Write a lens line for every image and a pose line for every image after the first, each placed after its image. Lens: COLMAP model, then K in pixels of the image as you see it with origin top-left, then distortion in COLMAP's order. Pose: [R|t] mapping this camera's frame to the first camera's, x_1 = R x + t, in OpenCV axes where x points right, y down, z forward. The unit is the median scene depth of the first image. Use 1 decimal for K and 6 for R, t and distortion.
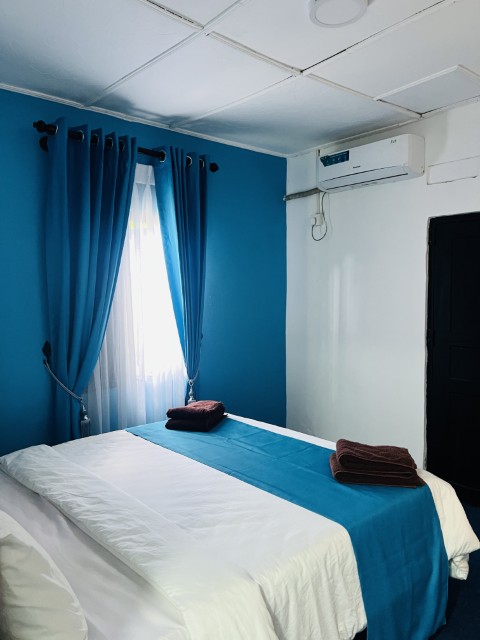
lens RADIAL K [[482.2, 0, 240.0], [0, 482.2, 320.0], [0, 0, 1]] dist [0.004724, 0.001002]
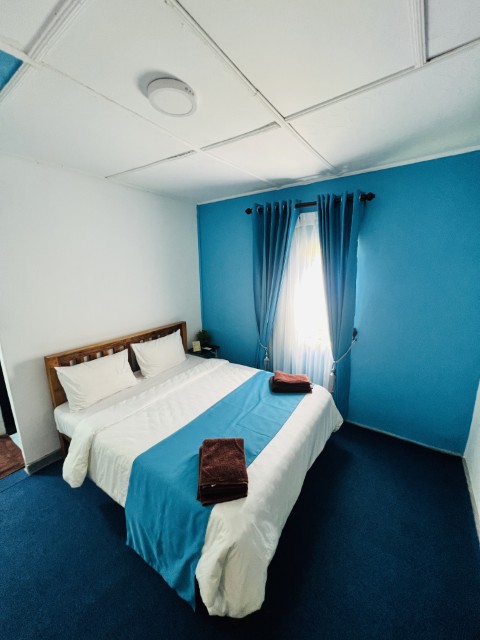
lens RADIAL K [[253.9, 0, 240.0], [0, 253.9, 320.0], [0, 0, 1]] dist [-0.000249, 0.000049]
pose [[0.245048, 0.211271, -0.946211, 0.608954], [-0.051940, 0.977427, 0.204790, -0.158142], [0.968119, -0.001037, 0.250490, 0.638490]]
